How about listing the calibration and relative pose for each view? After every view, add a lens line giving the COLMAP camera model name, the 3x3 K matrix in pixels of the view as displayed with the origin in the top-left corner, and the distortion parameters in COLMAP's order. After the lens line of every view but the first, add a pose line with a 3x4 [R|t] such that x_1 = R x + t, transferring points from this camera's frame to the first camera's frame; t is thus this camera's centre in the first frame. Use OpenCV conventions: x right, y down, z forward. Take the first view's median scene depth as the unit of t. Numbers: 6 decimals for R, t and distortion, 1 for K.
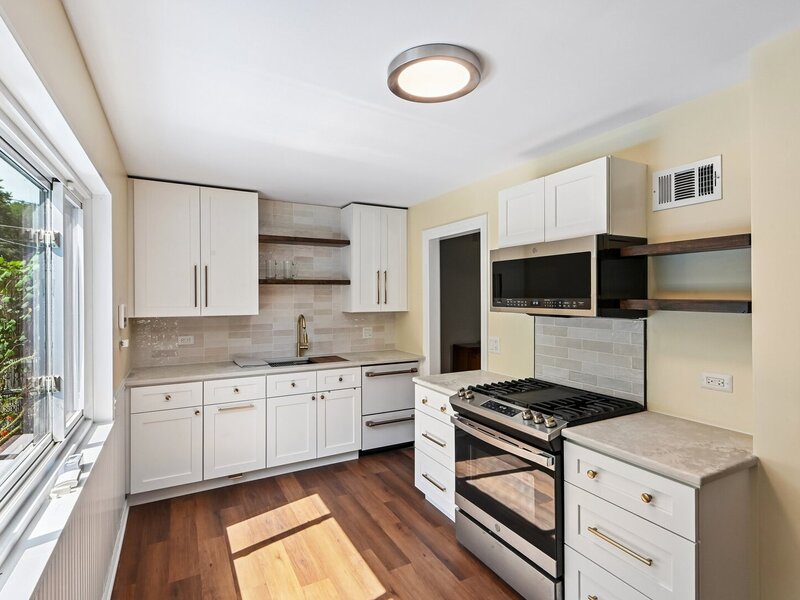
lens RADIAL K [[410.5, 0, 396.1], [0, 410.5, 296.8], [0, 0, 1]] dist [0.009110, -0.004944]
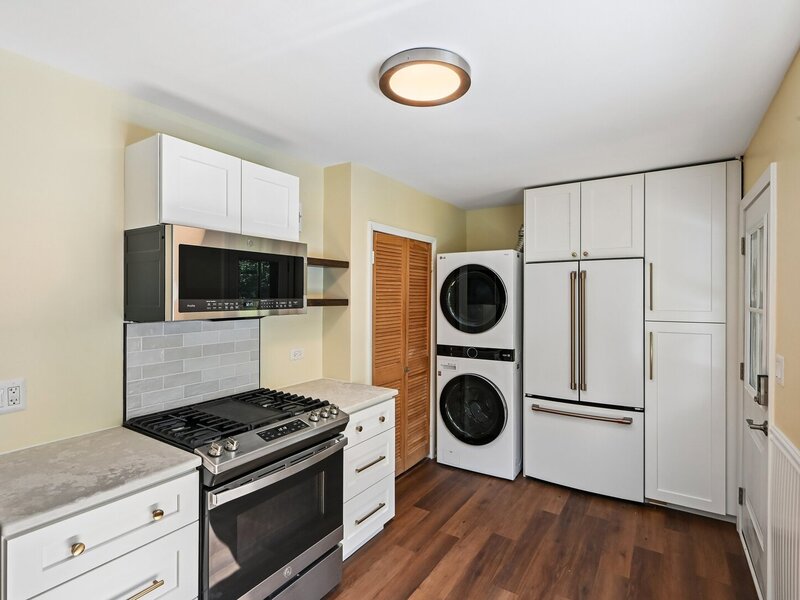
lens RADIAL K [[410.5, 0, 399.9], [0, 410.5, 290.1], [0, 0, 1]] dist [0.009110, -0.004944]
pose [[-0.478613, 0.006368, 0.878003, -0.469927], [-0.004277, 0.999945, -0.009583, -0.006769], [-0.878015, -0.008342, -0.478560, 0.934383]]
